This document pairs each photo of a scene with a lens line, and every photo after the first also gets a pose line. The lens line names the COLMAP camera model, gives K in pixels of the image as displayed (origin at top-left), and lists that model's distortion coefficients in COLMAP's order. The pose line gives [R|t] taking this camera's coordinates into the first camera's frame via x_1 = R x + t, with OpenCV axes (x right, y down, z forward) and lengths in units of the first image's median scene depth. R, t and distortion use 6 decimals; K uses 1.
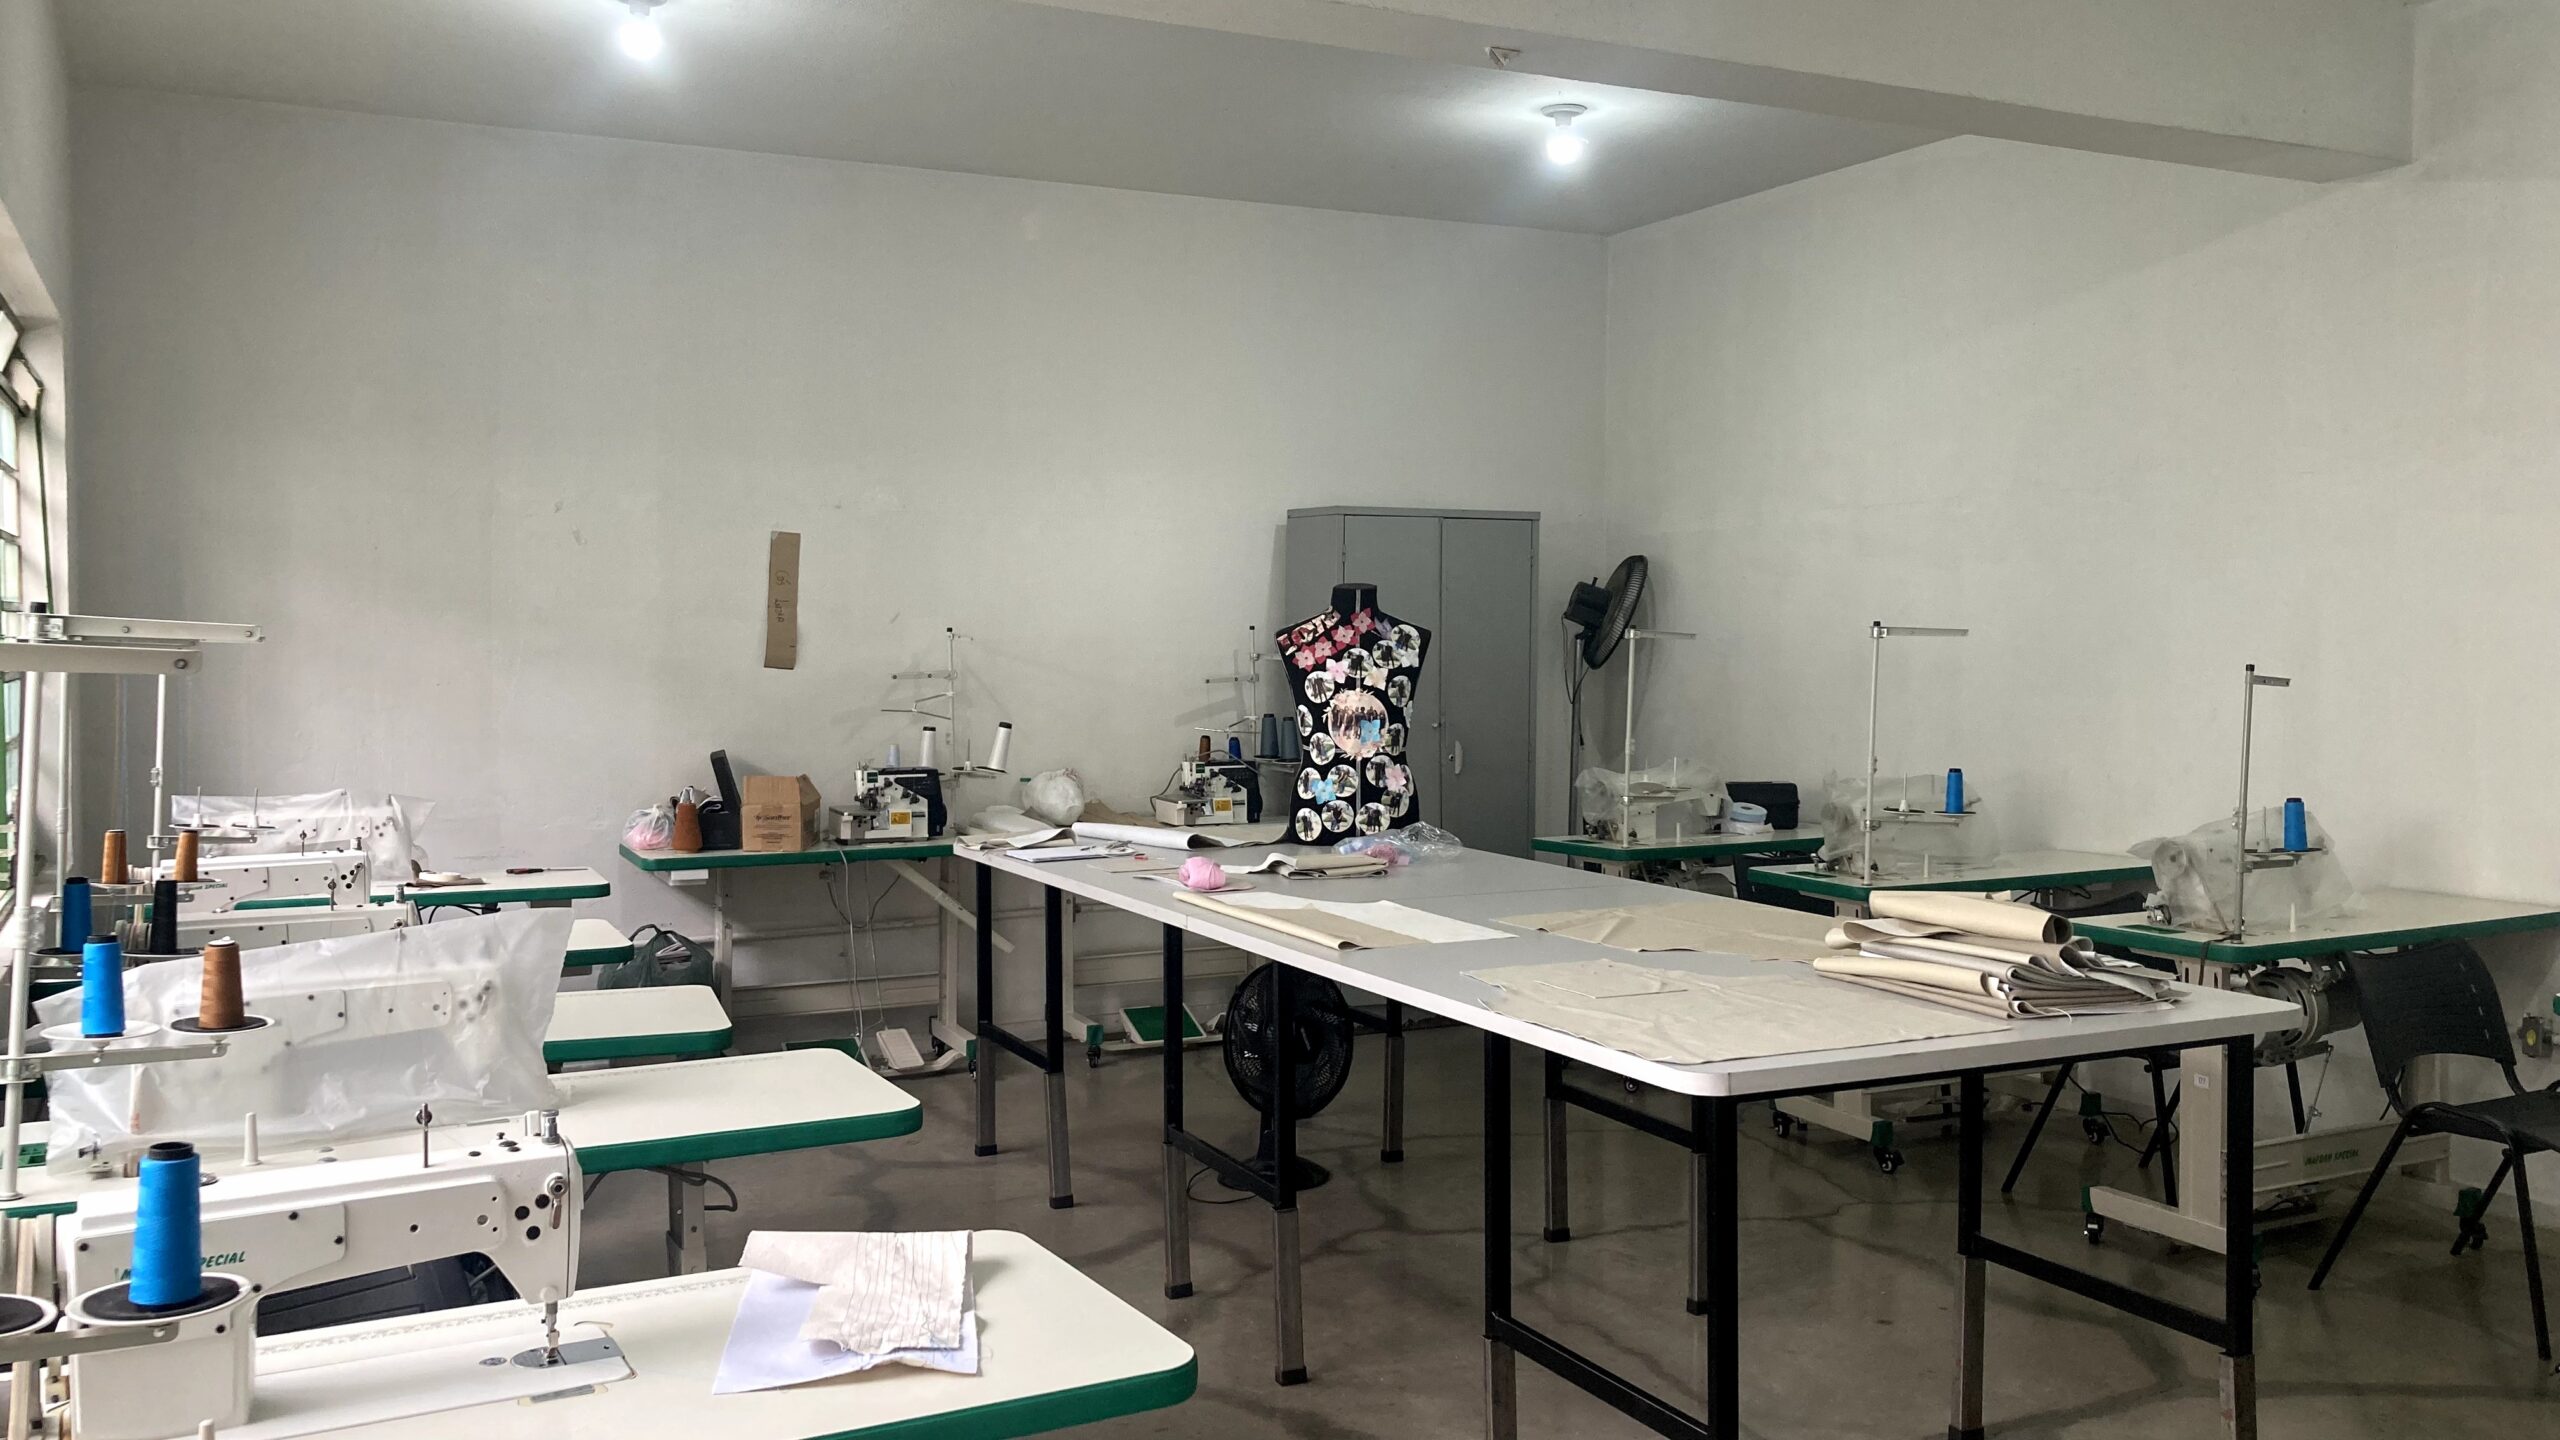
lens RADIAL K [[2045.0, 0, 1280.0], [0, 2045.0, 720.0], [0, 0, 1]] dist [0.033056, -0.006772]
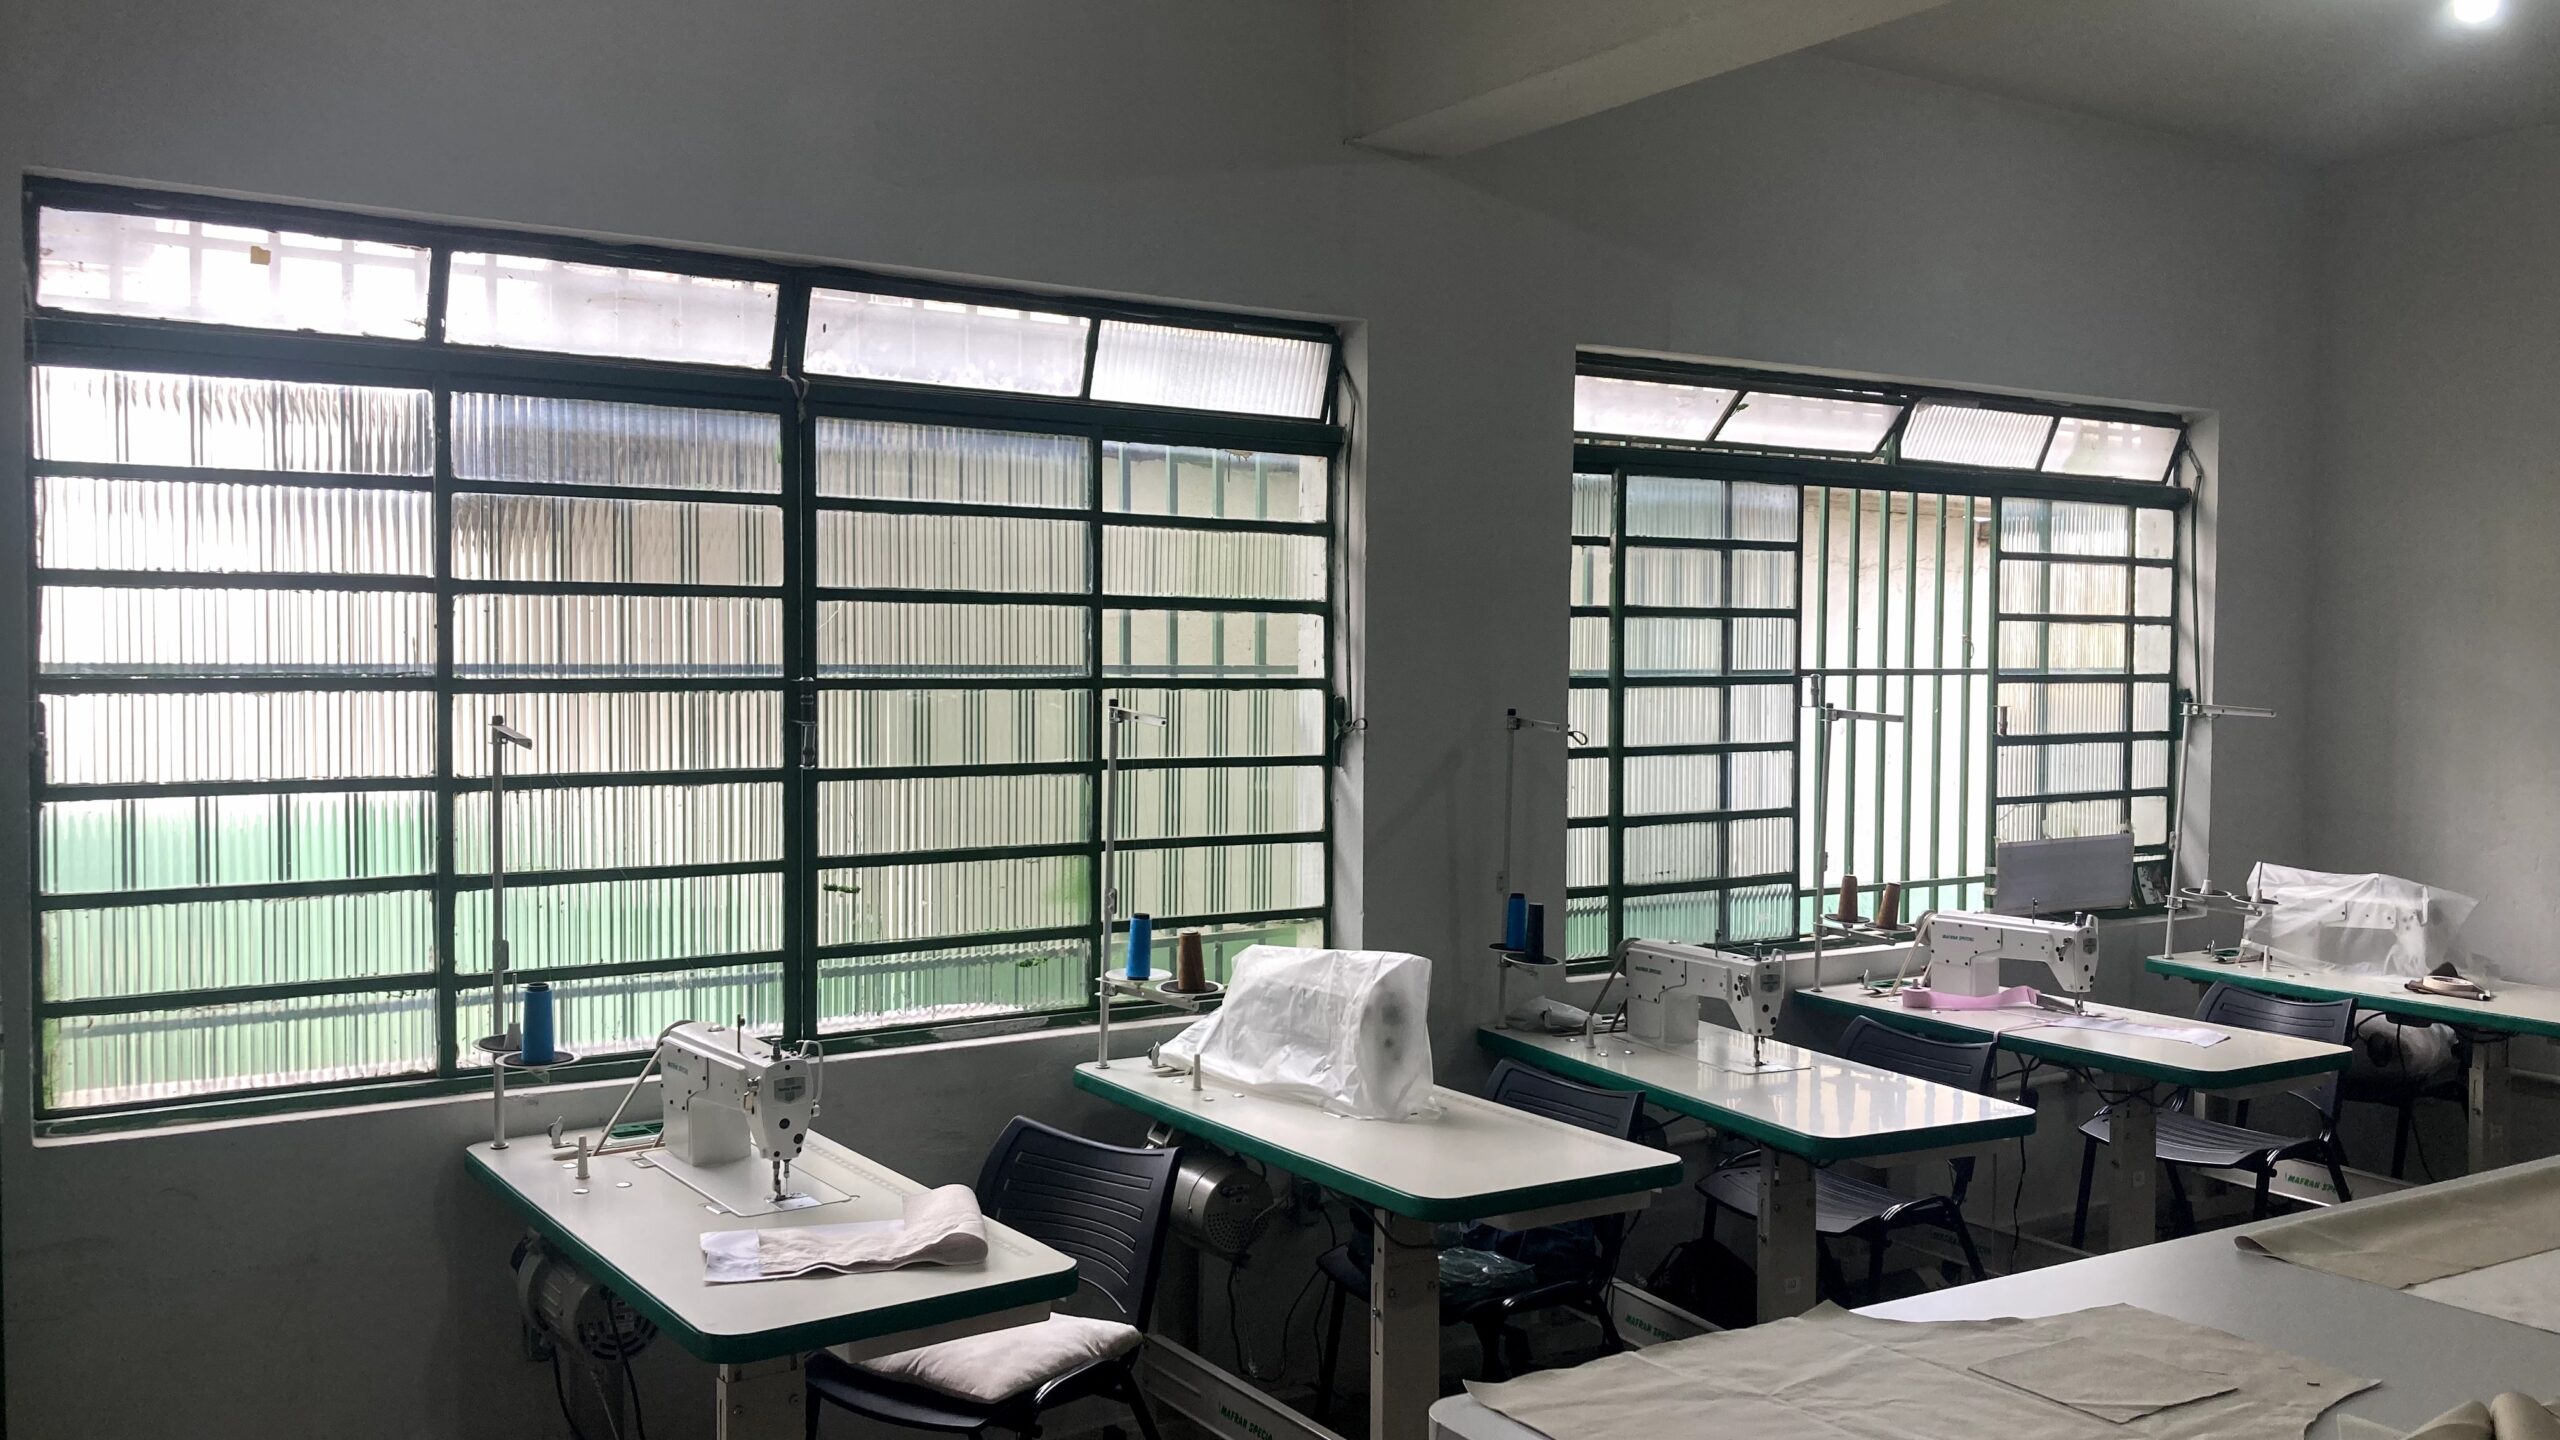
lens RADIAL K [[2053.6, 0, 1286.5], [0, 2053.6, 730.8], [0, 0, 1]] dist [0.072911, -0.123849]
pose [[0.078497, 0.038099, -0.996186, 0.552129], [-0.045824, 0.998351, 0.034571, -0.051267], [0.995861, 0.042936, 0.080114, 0.548257]]
